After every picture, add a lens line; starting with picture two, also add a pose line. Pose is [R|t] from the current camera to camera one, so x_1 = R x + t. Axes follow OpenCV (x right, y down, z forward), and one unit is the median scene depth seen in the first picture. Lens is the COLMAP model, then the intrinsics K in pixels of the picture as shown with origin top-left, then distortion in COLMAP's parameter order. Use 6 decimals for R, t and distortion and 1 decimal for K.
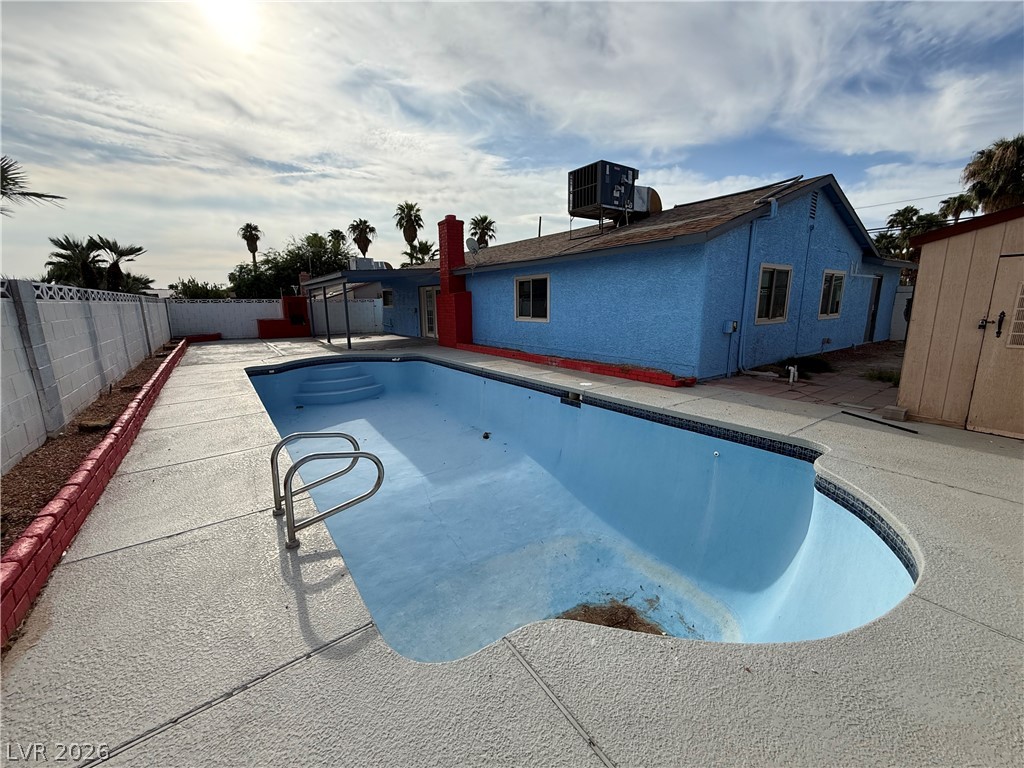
lens RADIAL K [[410.1, 0, 512.0], [0, 410.1, 384.0], [0, 0, 1]] dist [-0.000263, 0.000388]
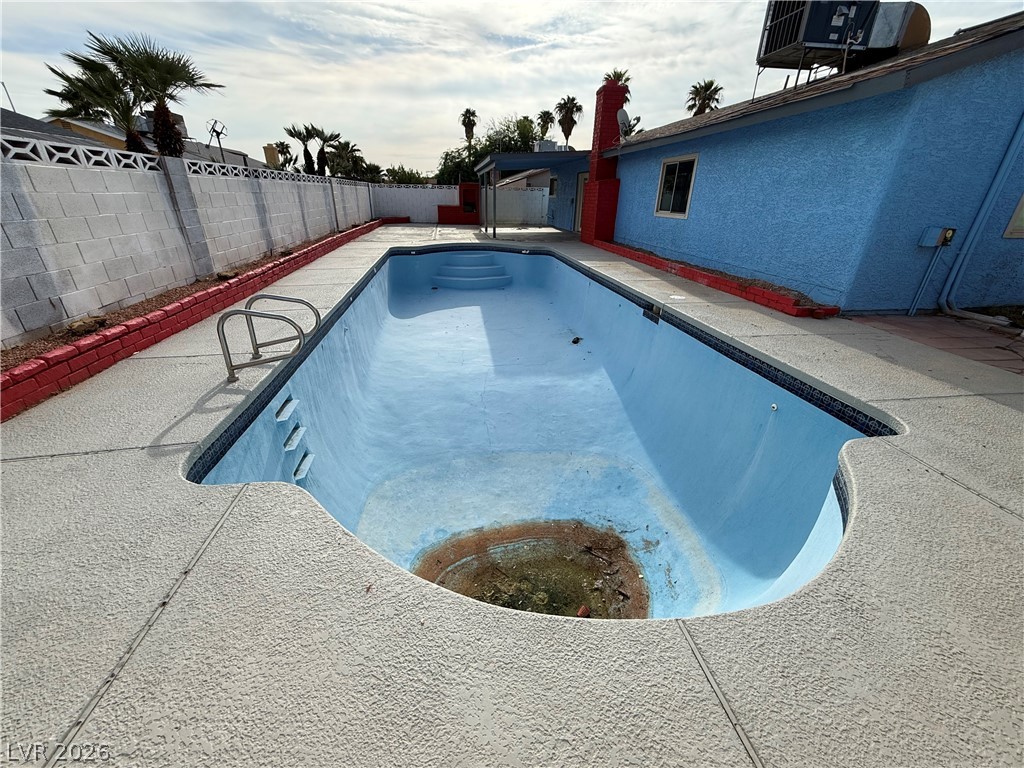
lens RADIAL K [[410.1, 0, 512.0], [0, 410.1, 384.0], [0, 0, 1]] dist [-0.000263, 0.000388]
pose [[0.889483, 0.213803, -0.403866, 0.194856], [-0.114247, 0.959775, 0.256477, -0.004509], [0.442456, -0.181992, 0.878130, 0.070314]]
